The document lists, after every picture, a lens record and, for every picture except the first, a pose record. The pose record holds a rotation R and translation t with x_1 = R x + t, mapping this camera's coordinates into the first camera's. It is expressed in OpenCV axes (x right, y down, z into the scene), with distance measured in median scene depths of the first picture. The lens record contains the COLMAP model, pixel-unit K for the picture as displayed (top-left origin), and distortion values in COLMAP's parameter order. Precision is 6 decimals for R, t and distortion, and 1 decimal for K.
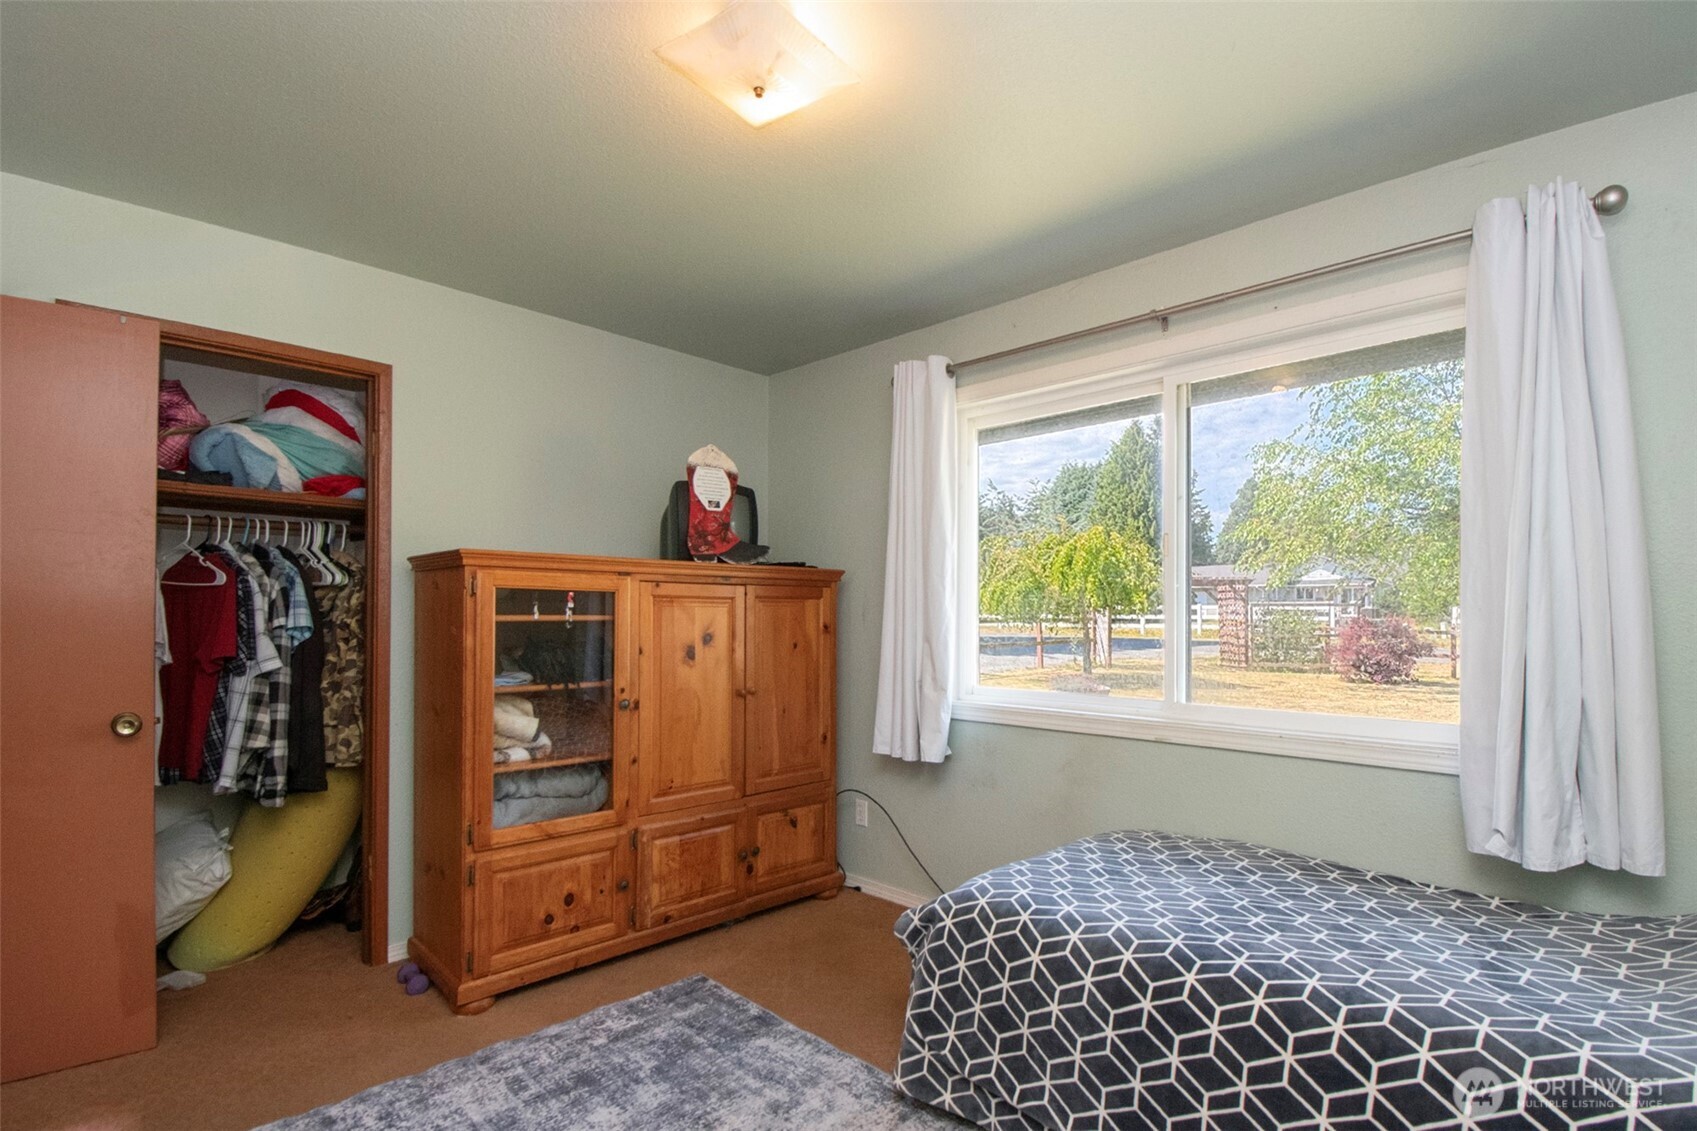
lens RADIAL K [[752.8, 0, 835.0], [0, 752.8, 569.5], [0, 0, 1]] dist [0.000593, 0.000043]
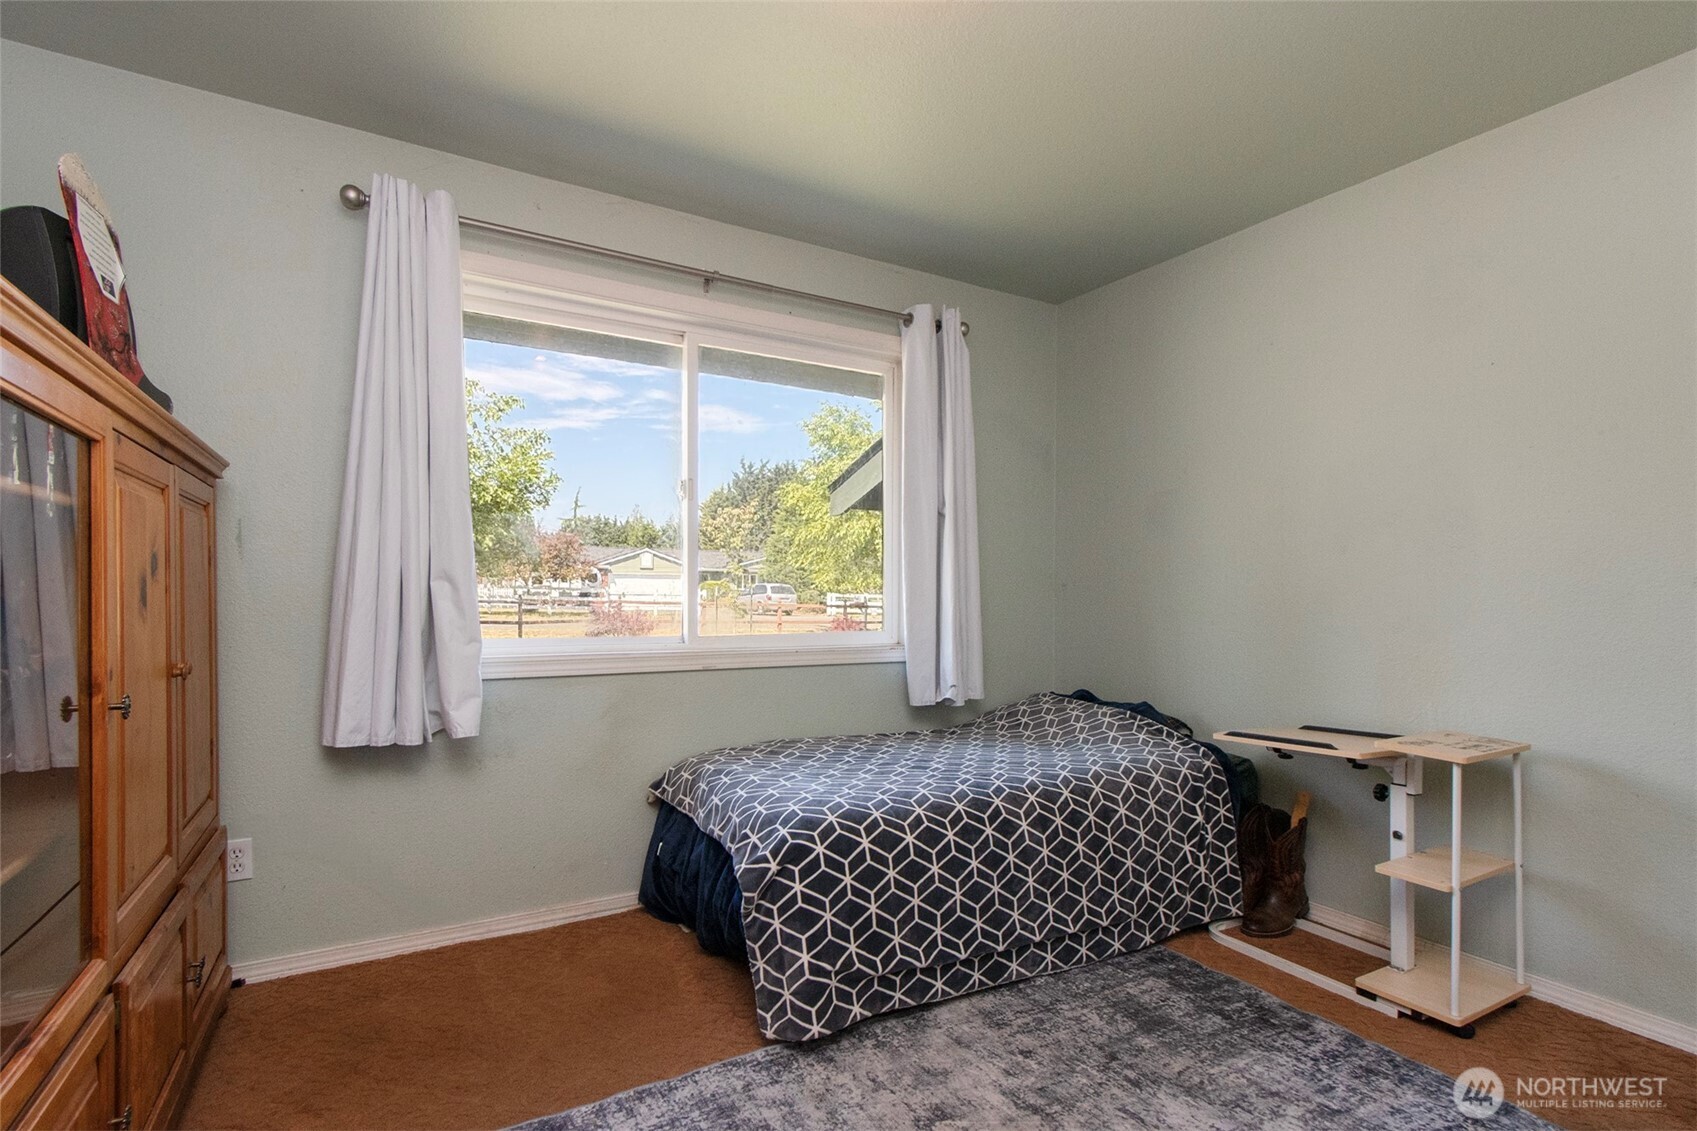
lens RADIAL K [[752.8, 0, 835.0], [0, 752.8, 569.5], [0, 0, 1]] dist [0.000593, 0.000043]
pose [[0.327470, 0.023736, 0.944563, -0.622326], [-0.067941, 0.997688, -0.001517, 0.084621], [-0.942416, -0.063678, 0.328326, 0.546431]]
